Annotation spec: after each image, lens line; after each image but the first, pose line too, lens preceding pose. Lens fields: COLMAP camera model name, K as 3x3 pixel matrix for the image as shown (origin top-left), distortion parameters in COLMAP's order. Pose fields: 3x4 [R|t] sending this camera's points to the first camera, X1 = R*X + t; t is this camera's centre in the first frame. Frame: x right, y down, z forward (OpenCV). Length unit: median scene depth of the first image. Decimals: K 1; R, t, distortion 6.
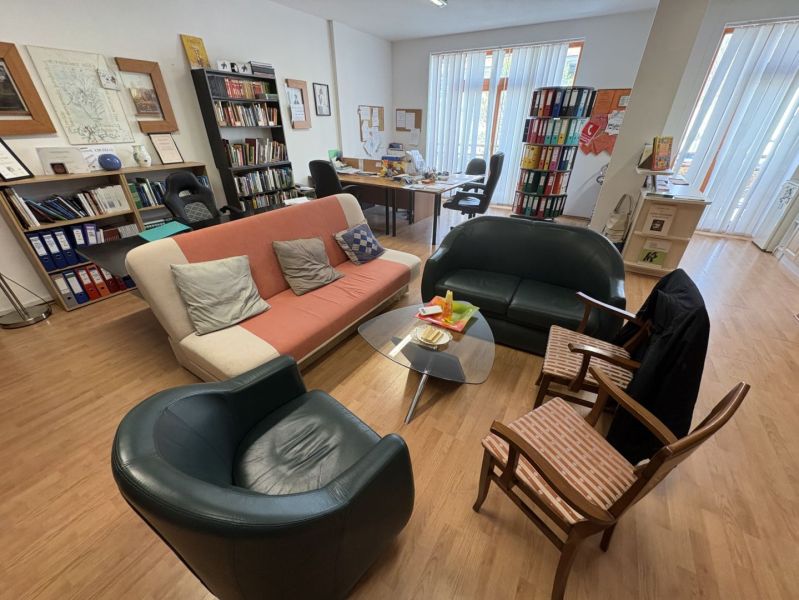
lens RADIAL K [[316.8, 0, 399.9], [0, 316.8, 300.8], [0, 0, 1]] dist [0.000814, -0.000091]
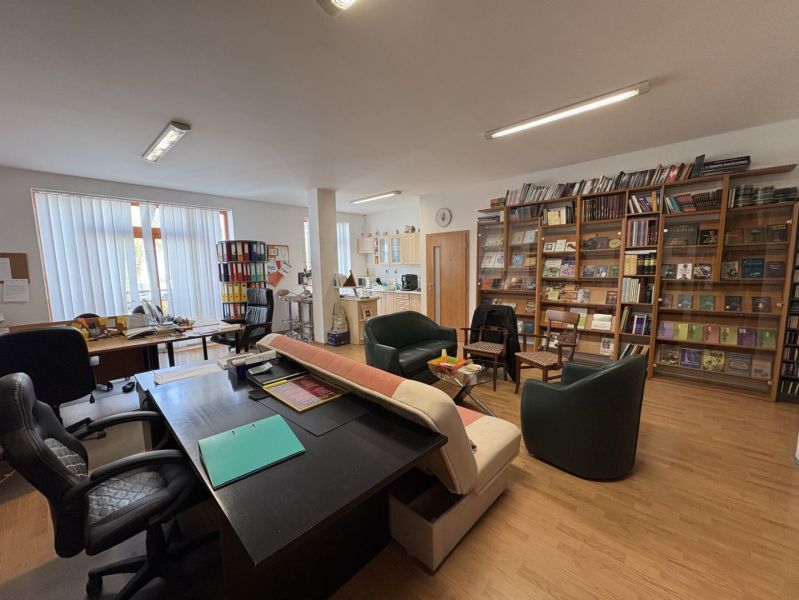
lens RADIAL K [[316.8, 0, 399.9], [0, 316.8, 300.8], [0, 0, 1]] dist [0.000814, -0.000091]
pose [[0.187029, -0.119040, 0.975115, -0.720306], [0.504502, 0.863367, 0.008634, -0.186157], [-0.842910, 0.490333, 0.221531, 0.352536]]
